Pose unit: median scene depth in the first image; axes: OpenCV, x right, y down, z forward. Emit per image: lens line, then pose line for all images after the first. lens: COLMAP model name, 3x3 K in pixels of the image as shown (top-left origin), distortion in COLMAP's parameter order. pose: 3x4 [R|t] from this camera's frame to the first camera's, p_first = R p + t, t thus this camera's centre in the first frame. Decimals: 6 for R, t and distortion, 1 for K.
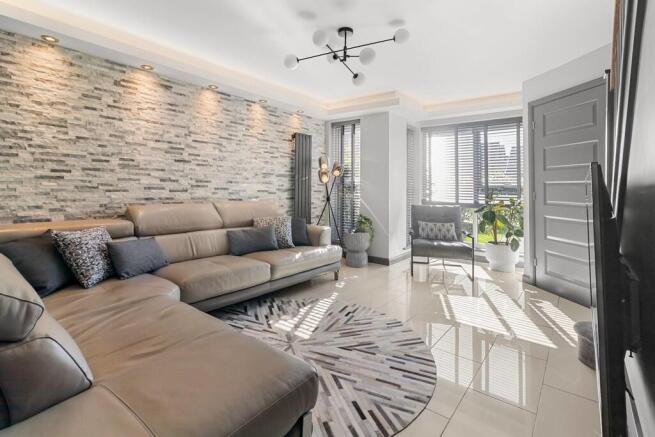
lens RADIAL K [[314.2, 0, 319.4], [0, 314.2, 177.4], [0, 0, 1]] dist [0.000174, -0.000040]
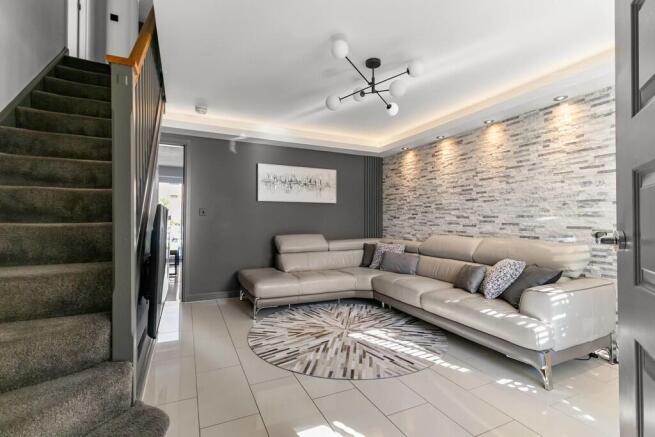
lens RADIAL K [[301.0, 0, 326.3], [0, 301.0, 217.3], [0, 0, 1]] dist [0.003007, 0.000001]
pose [[-0.429371, -0.027204, -0.902718, 0.820090], [0.021899, 0.998939, -0.040520, 0.046885], [0.902863, -0.037166, -0.428320, 1.035848]]
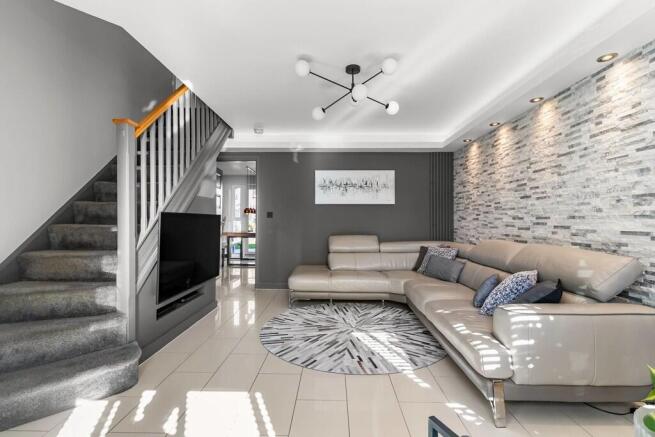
lens RADIAL K [[304.4, 0, 327.5], [0, 304.4, 218.5], [0, 0, 1]] dist [-0.000105, 0.000244]
pose [[-0.783138, -0.021125, -0.621489, 0.620027], [0.008118, 0.998990, -0.044186, 0.049840], [0.621795, -0.039649, -0.782176, 1.403667]]
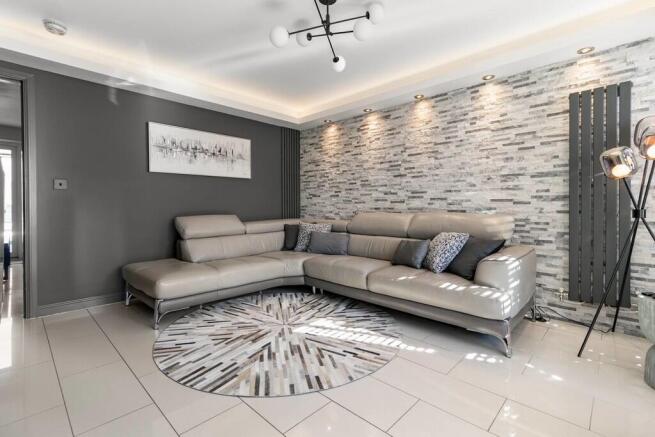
lens RADIAL K [[303.0, 0, 327.3], [0, 303.0, 210.6], [0, 0, 1]] dist [-0.000497, -0.000020]
pose [[-0.077717, -0.000035, -0.996975, 0.710076], [0.038824, 0.999241, -0.003061, 0.070521], [0.996219, -0.038945, -0.077657, 0.857331]]
